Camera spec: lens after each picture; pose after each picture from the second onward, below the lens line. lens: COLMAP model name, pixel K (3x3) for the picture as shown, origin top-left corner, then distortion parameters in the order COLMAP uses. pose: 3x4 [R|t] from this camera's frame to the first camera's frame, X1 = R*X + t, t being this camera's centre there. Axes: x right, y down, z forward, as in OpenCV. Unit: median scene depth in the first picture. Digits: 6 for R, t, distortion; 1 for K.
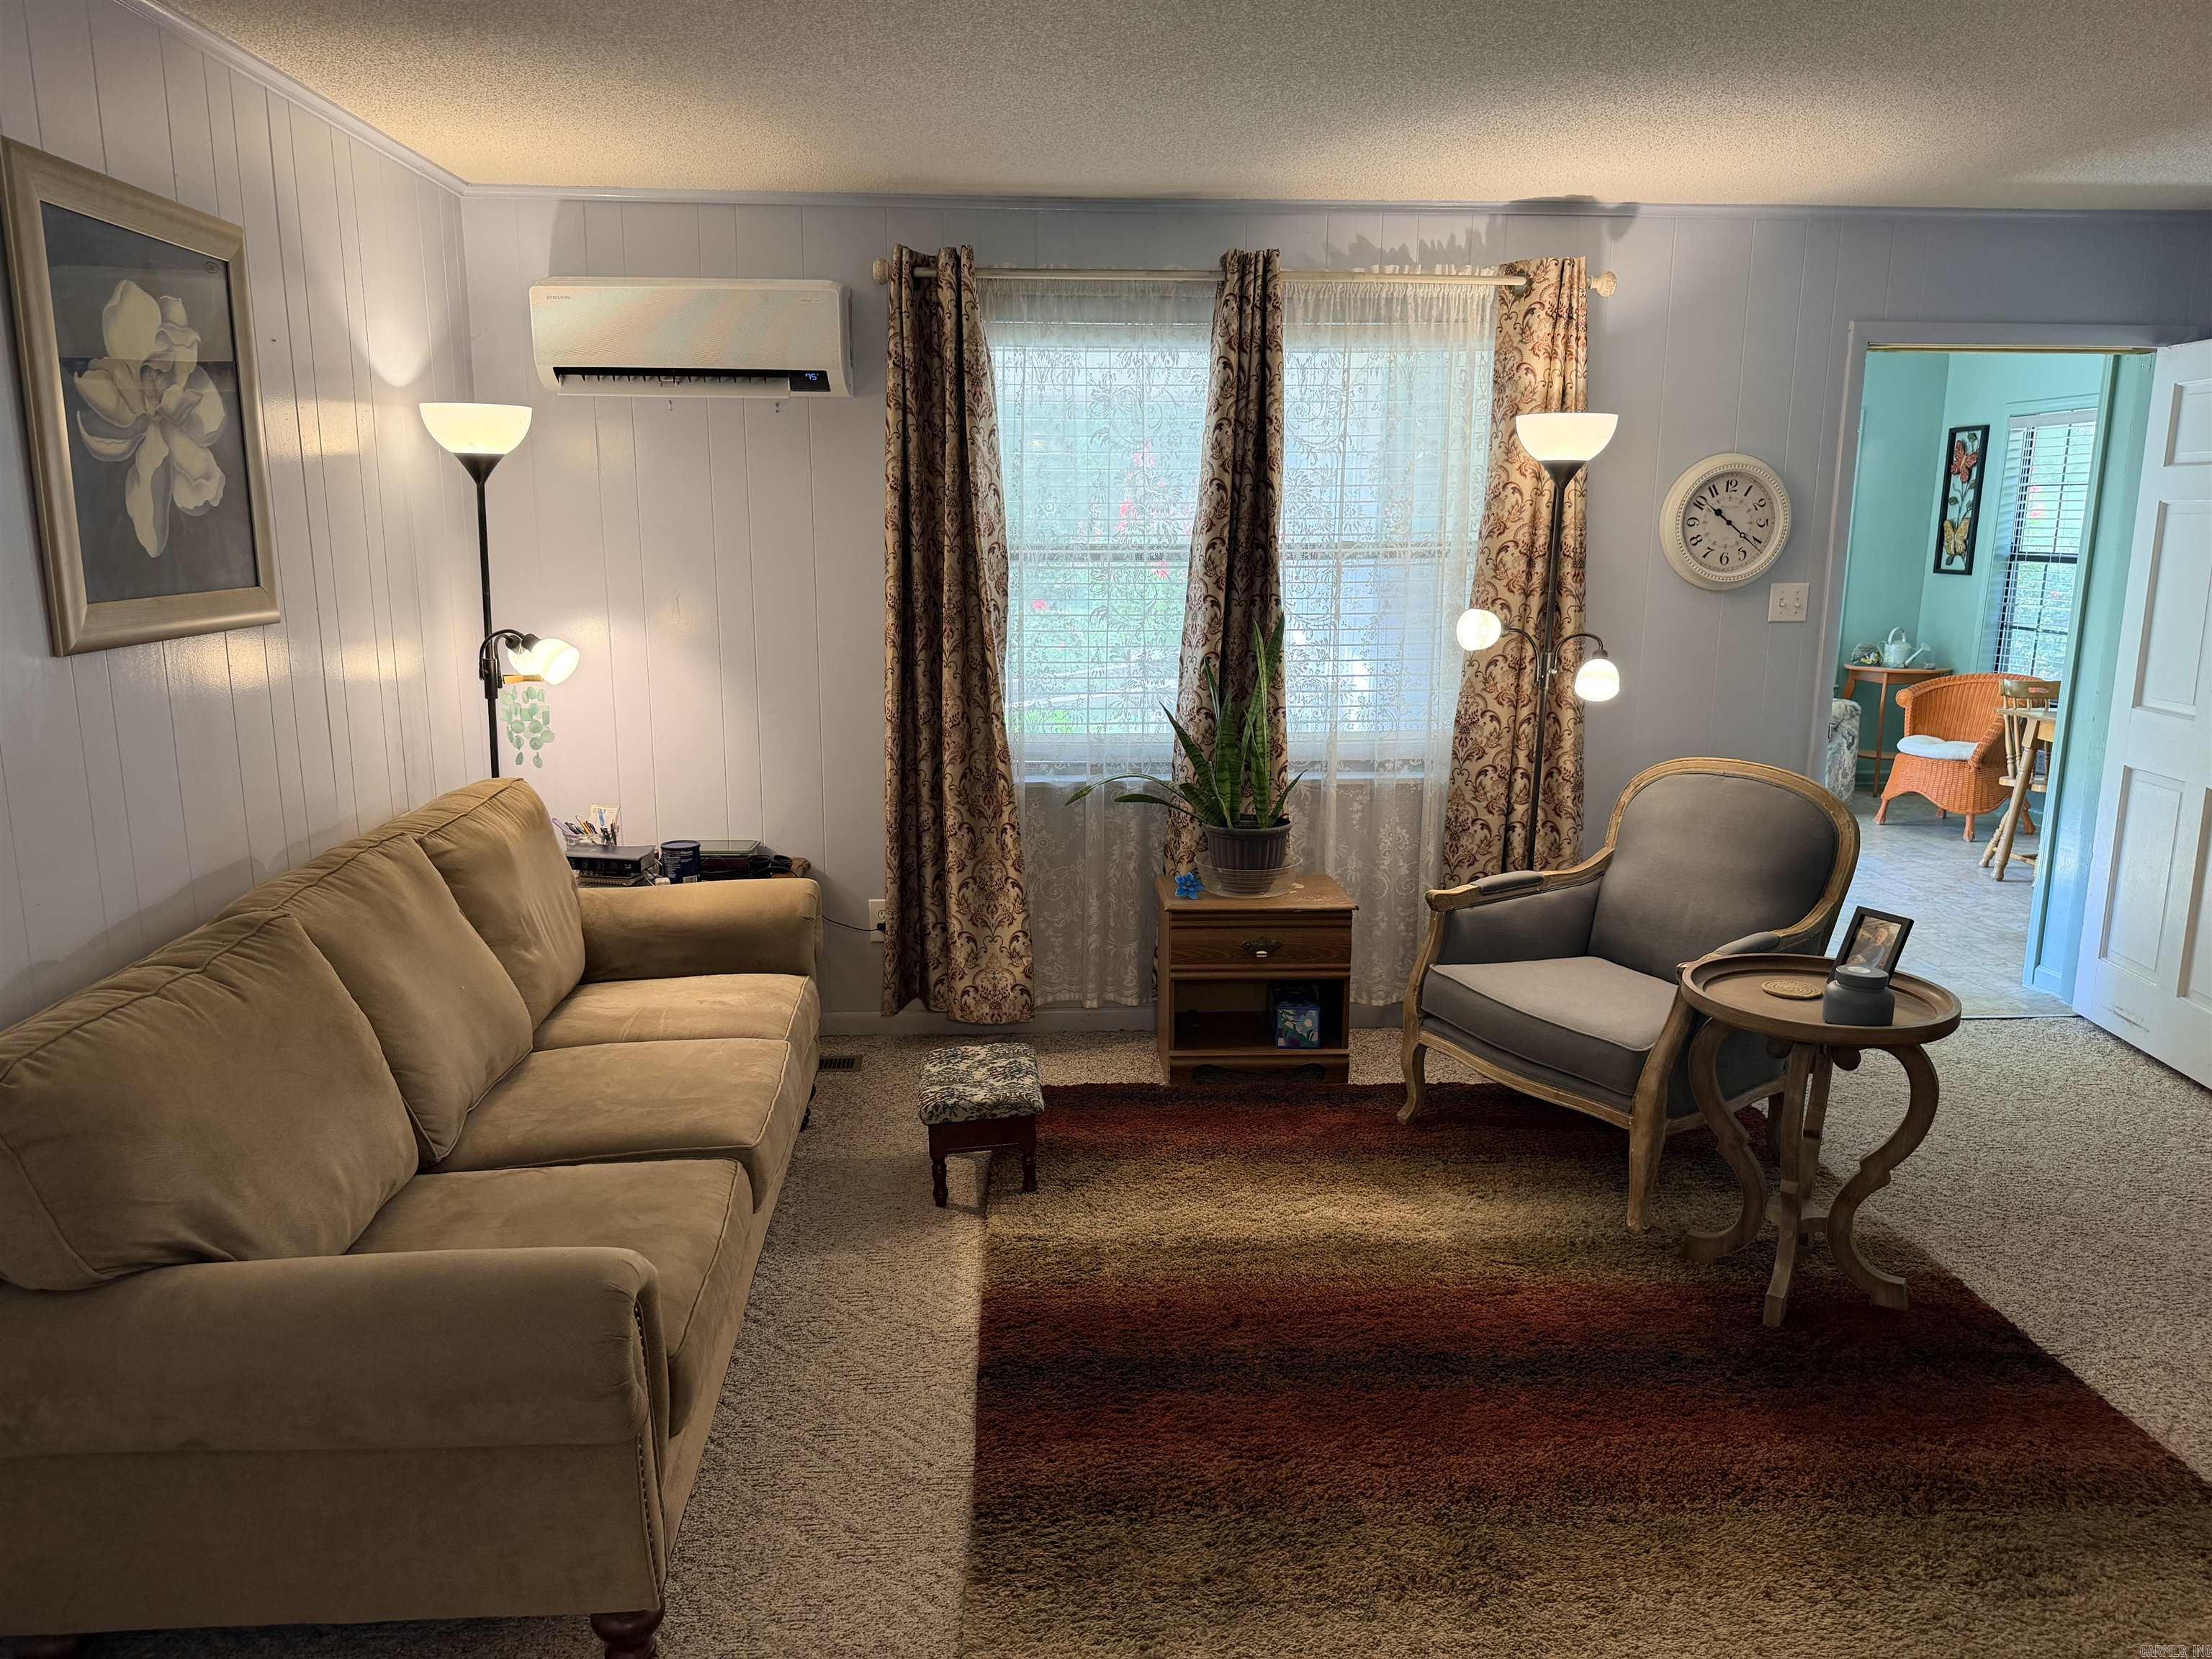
lens RADIAL K [[1568.7, 0, 1095.4], [0, 1568.7, 825.9], [0, 0, 1]] dist [0.054740, -0.065891]
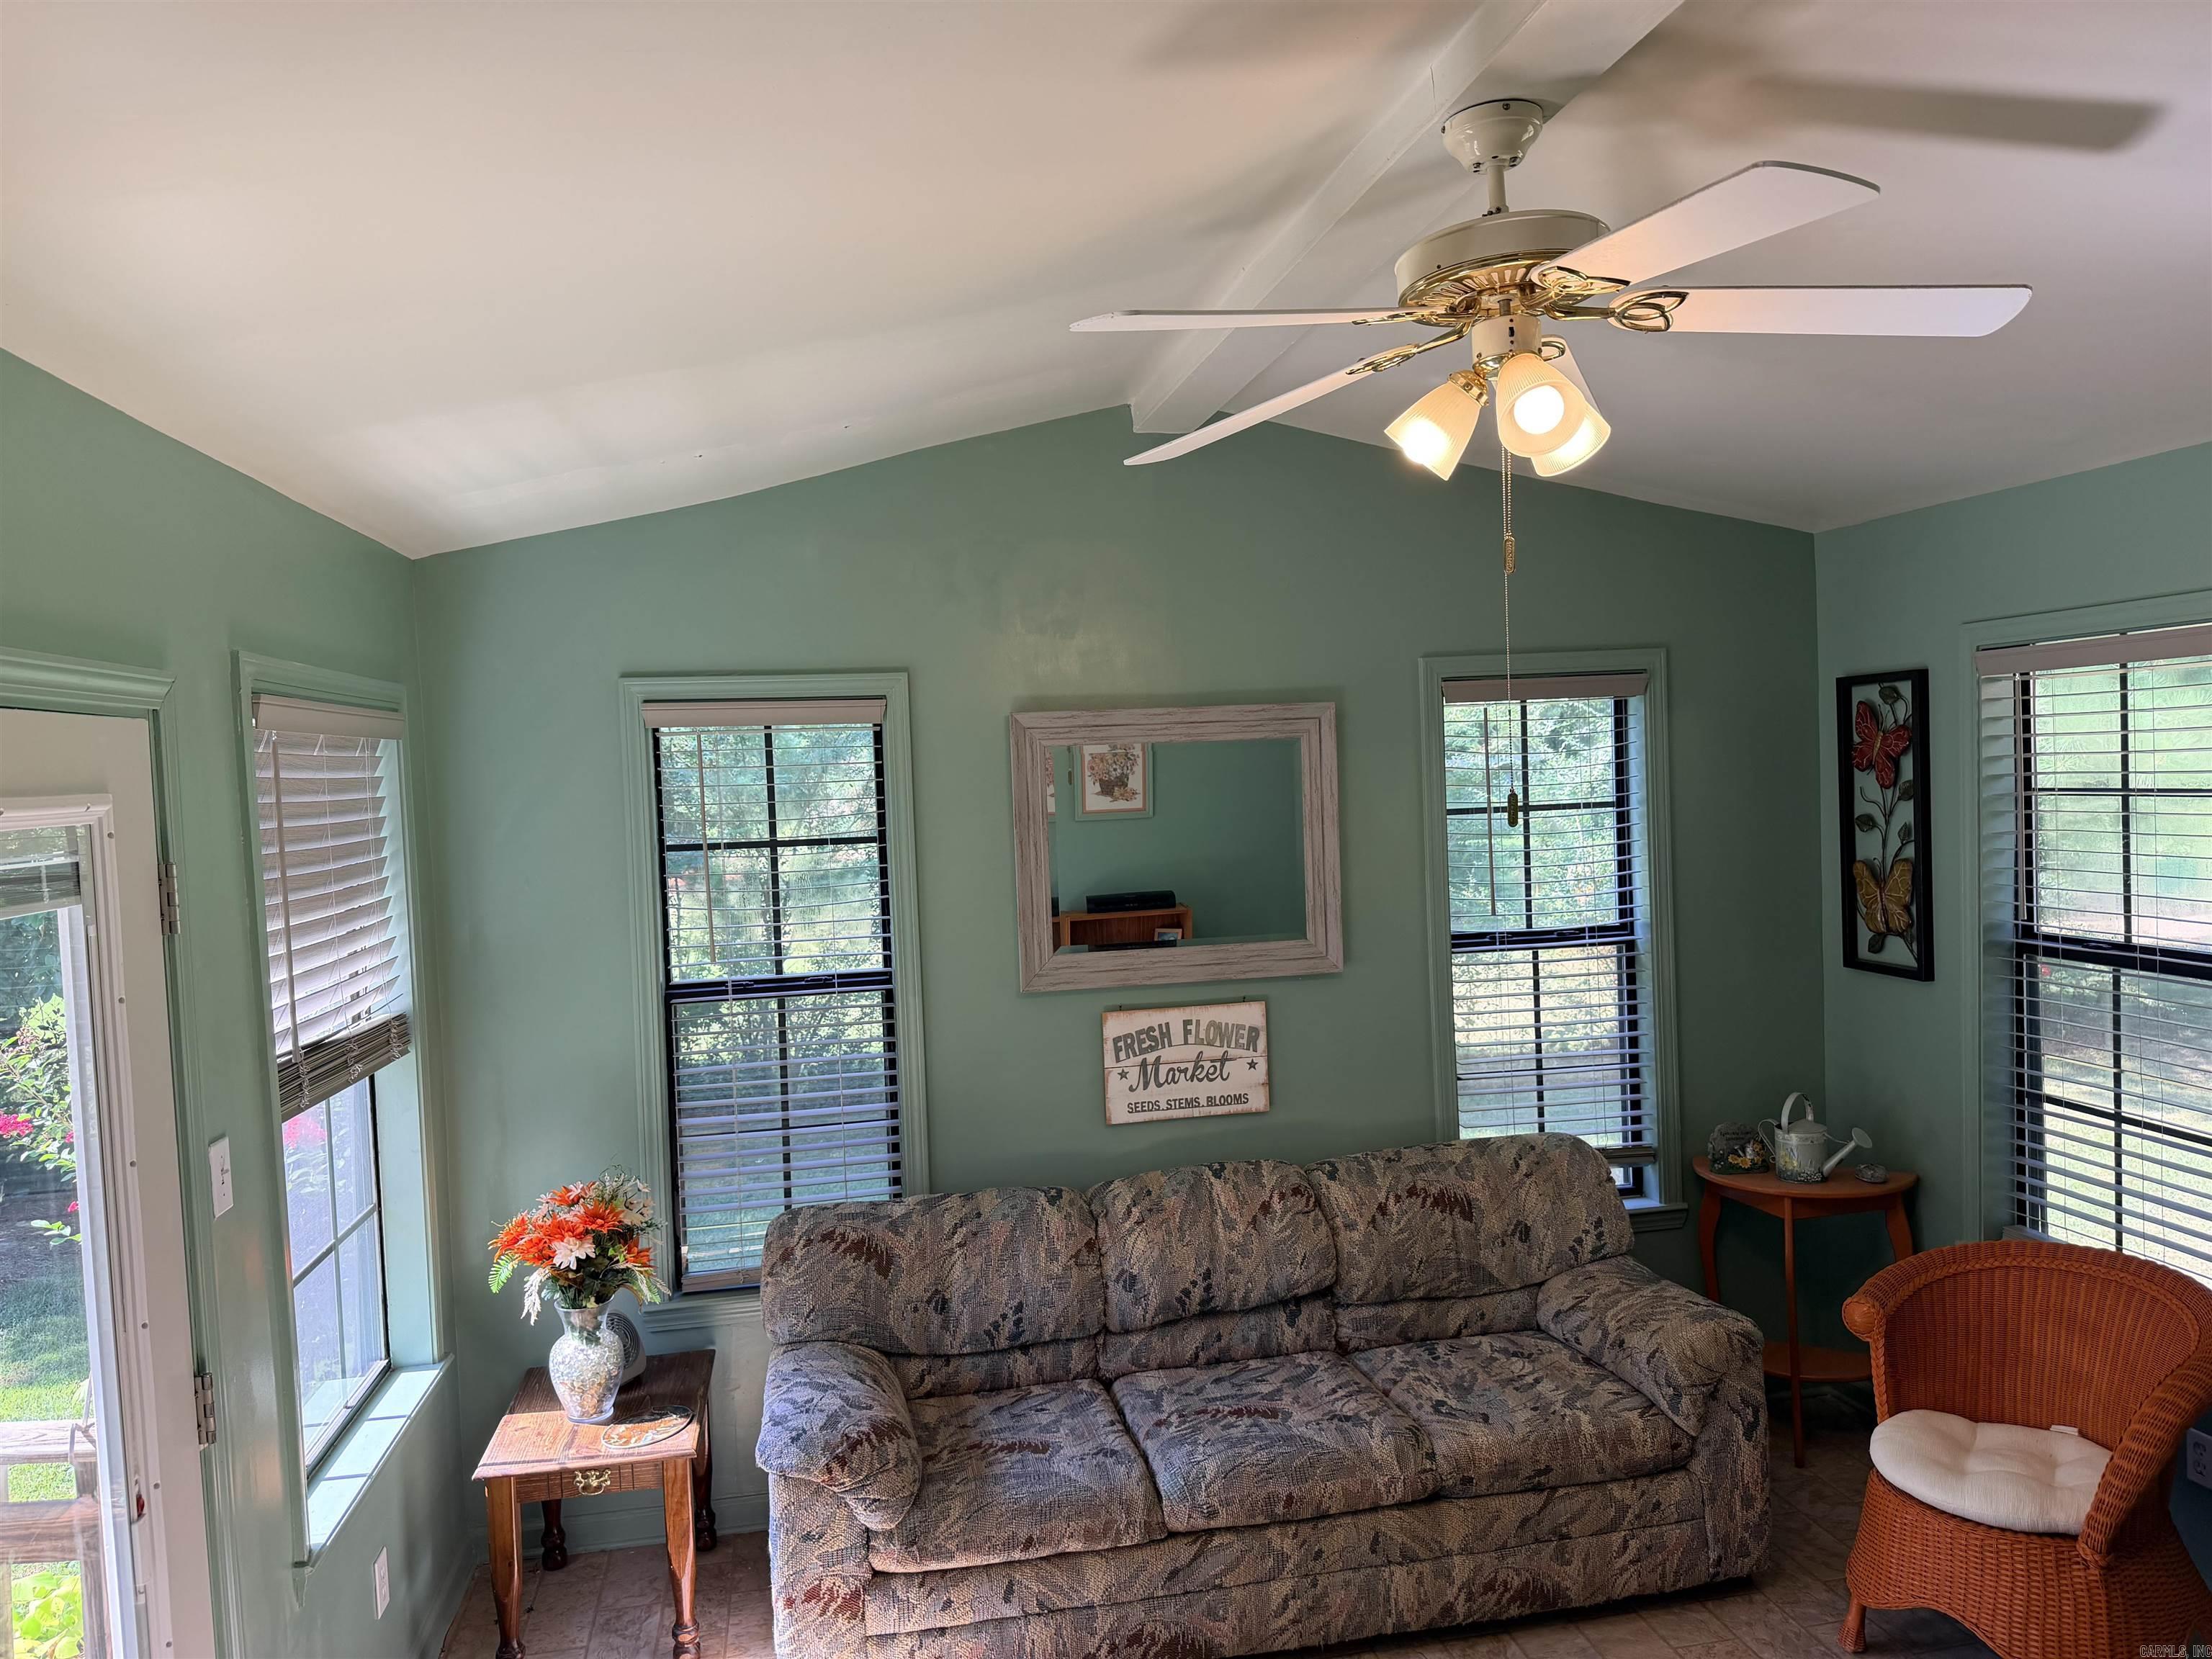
lens RADIAL K [[1568.7, 0, 1095.0], [0, 1568.7, 816.0], [0, 0, 1]] dist [0.054740, -0.065891]
pose [[0.991921, -0.046812, 0.117903, 0.252752], [0.065863, 0.984381, -0.163265, -0.145251], [-0.108419, 0.169711, 0.979512, 0.557511]]
